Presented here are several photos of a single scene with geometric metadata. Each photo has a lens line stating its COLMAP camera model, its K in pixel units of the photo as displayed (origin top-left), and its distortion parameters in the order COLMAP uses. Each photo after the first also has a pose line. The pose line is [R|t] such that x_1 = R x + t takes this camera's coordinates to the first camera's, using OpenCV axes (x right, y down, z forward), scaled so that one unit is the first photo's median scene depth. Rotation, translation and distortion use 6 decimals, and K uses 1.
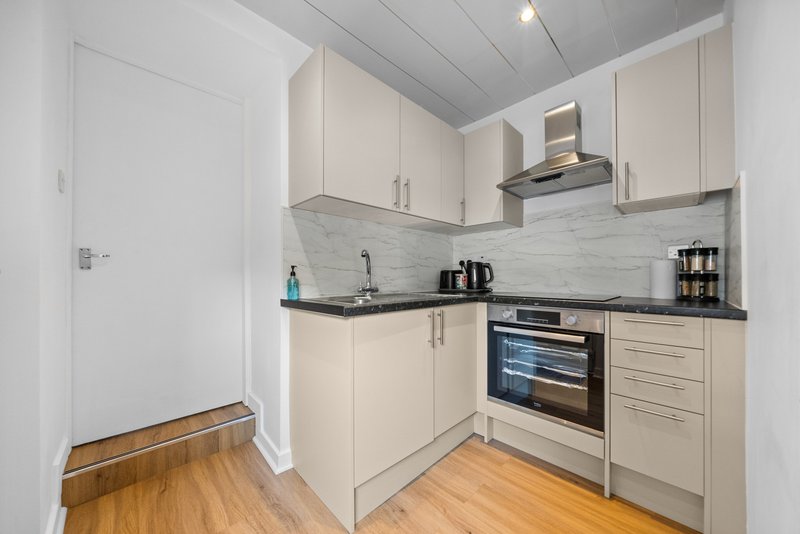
lens RADIAL K [[282.0, 0, 398.6], [0, 282.0, 275.0], [0, 0, 1]] dist [-0.003682, -0.001341]
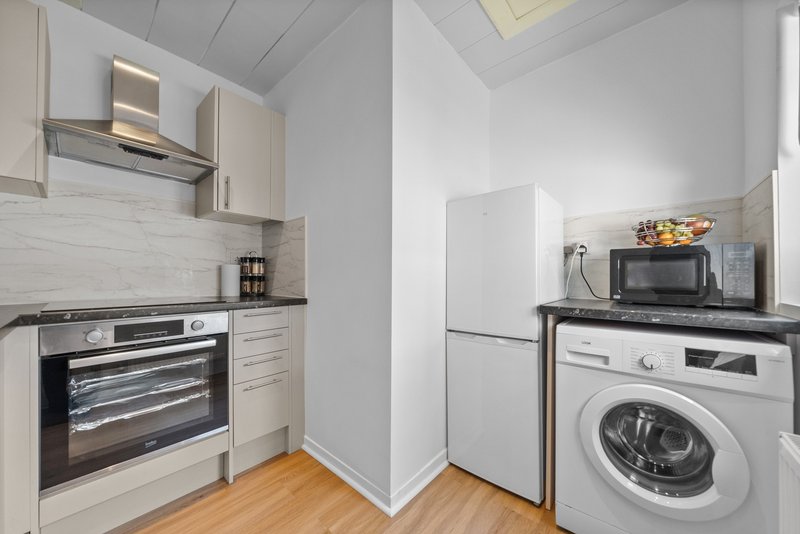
lens RADIAL K [[282.0, 0, 398.5], [0, 282.0, 273.8], [0, 0, 1]] dist [-0.003682, -0.001341]
pose [[-0.090123, 0.014471, 0.995826, -0.353276], [-0.009580, 0.999836, -0.015396, -0.000980], [-0.995885, -0.010927, -0.089969, 0.408637]]
